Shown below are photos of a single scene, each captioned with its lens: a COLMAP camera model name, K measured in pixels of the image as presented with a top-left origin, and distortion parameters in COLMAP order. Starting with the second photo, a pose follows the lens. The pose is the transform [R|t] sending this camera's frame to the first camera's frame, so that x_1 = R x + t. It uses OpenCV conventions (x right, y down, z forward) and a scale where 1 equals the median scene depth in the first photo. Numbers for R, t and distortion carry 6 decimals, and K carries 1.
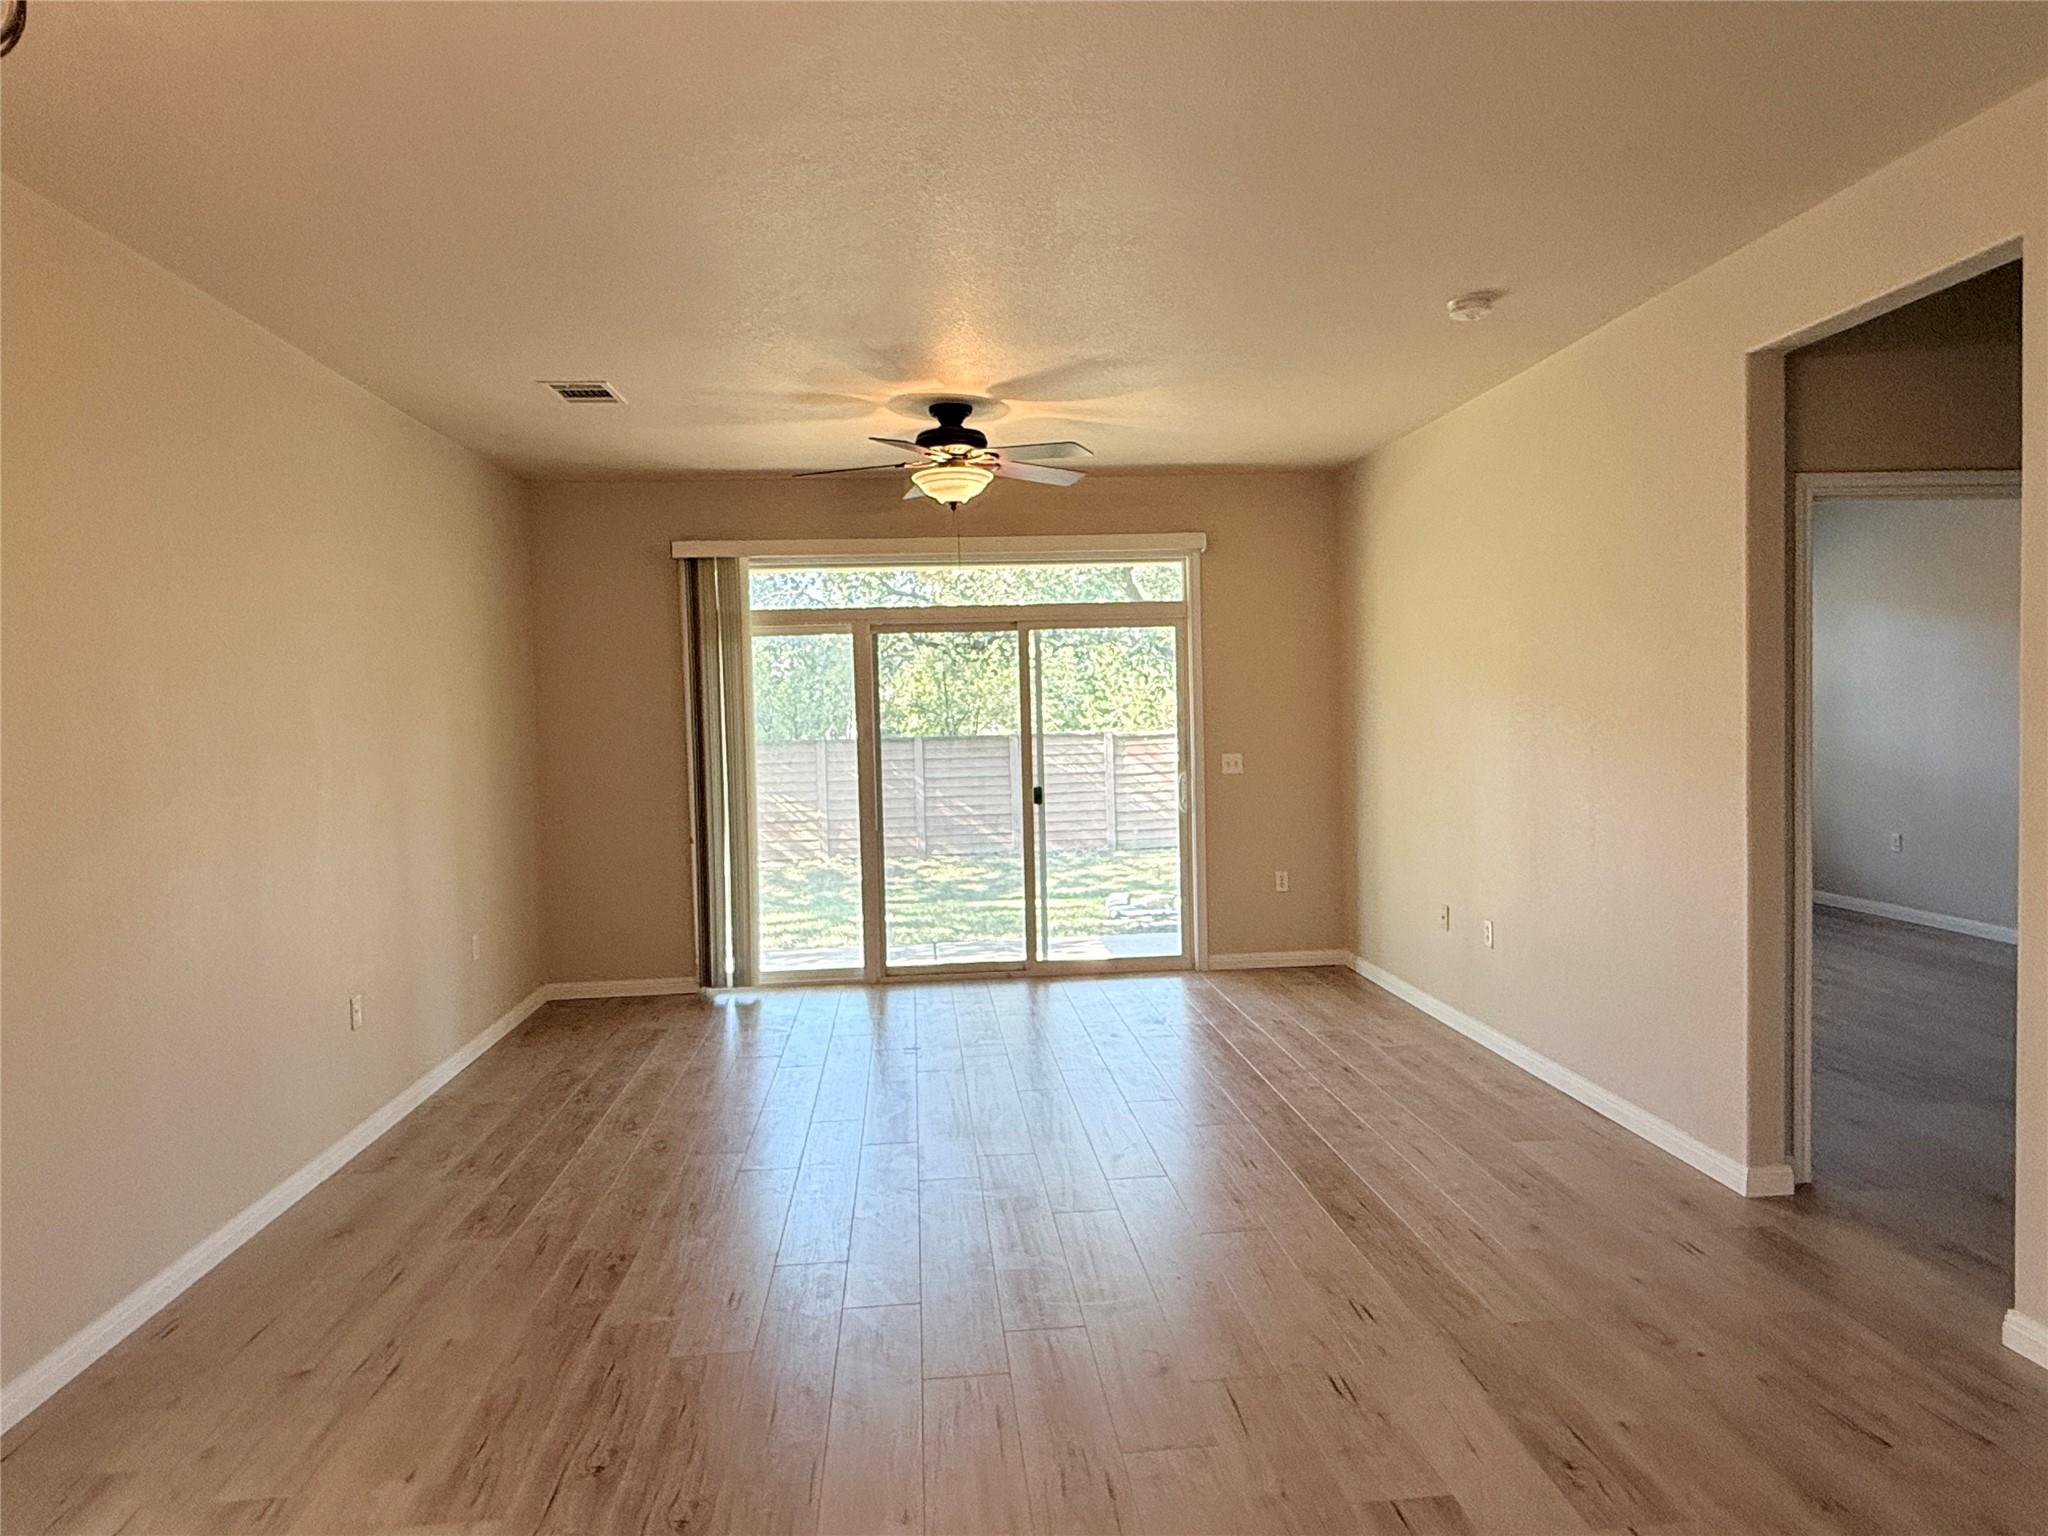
lens RADIAL K [[1243.6, 0, 1021.8], [0, 1243.6, 774.1], [0, 0, 1]] dist [0.003684, 0.000704]
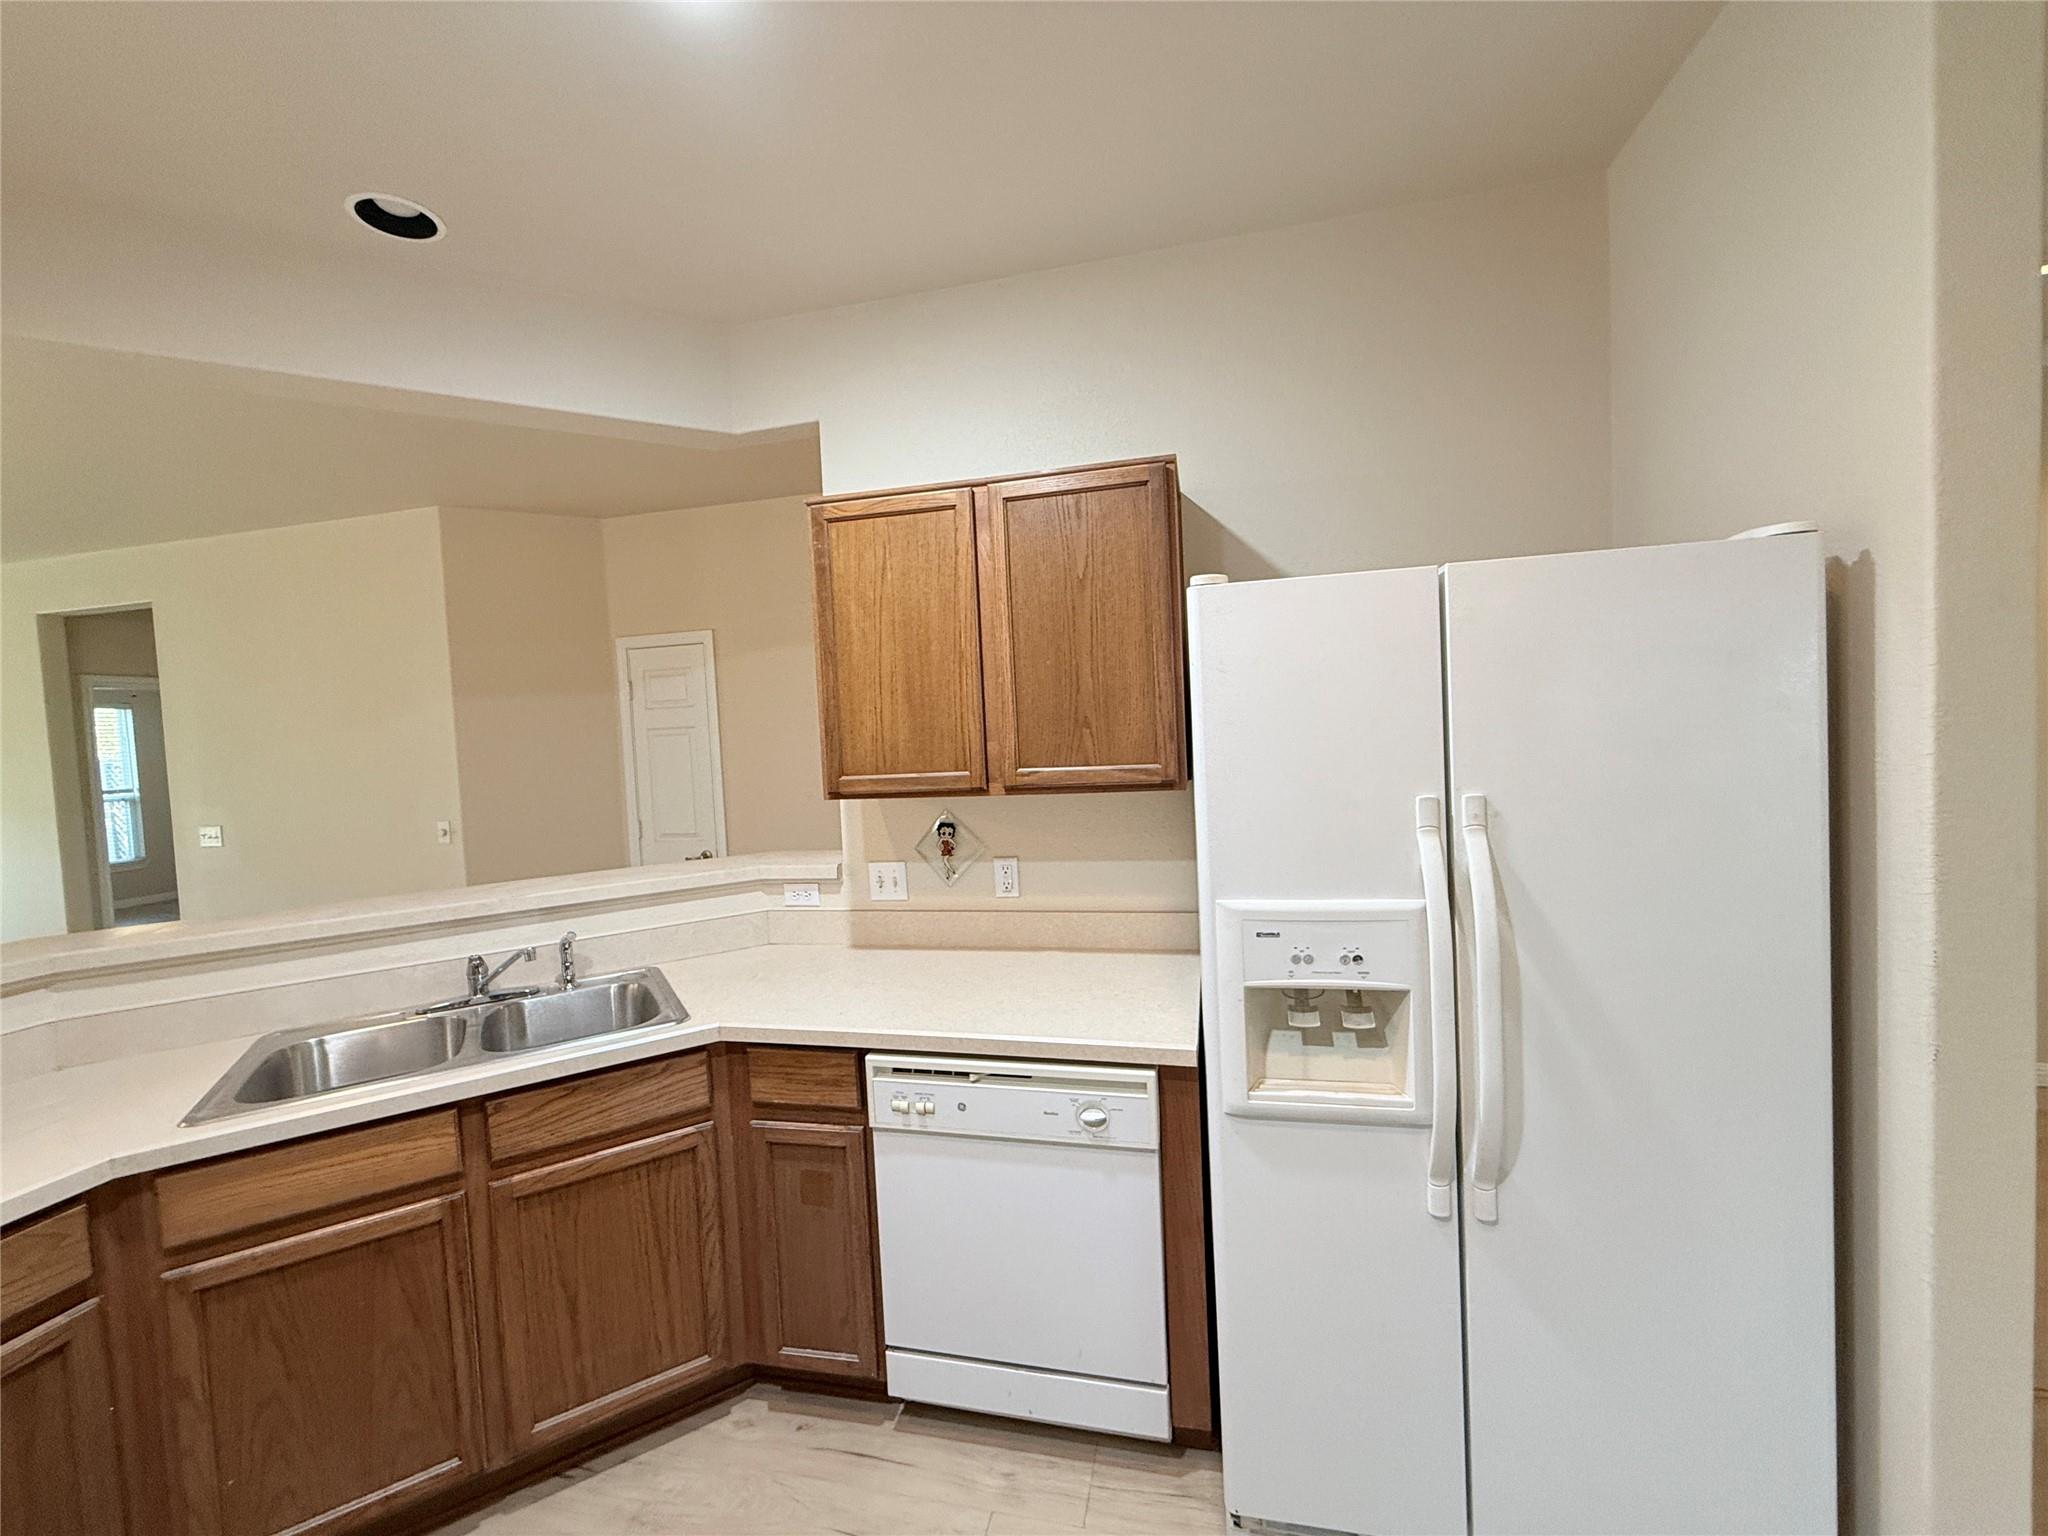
lens RADIAL K [[825.3, 0, 1036.9], [0, 825.3, 764.2], [0, 0, 1]] dist [-0.004783, 0.001841]
pose [[0.307881, -0.028888, 0.950986, -0.098716], [0.085394, 0.996344, 0.002619, 0.018055], [-0.947585, 0.080402, 0.309222, -0.490793]]
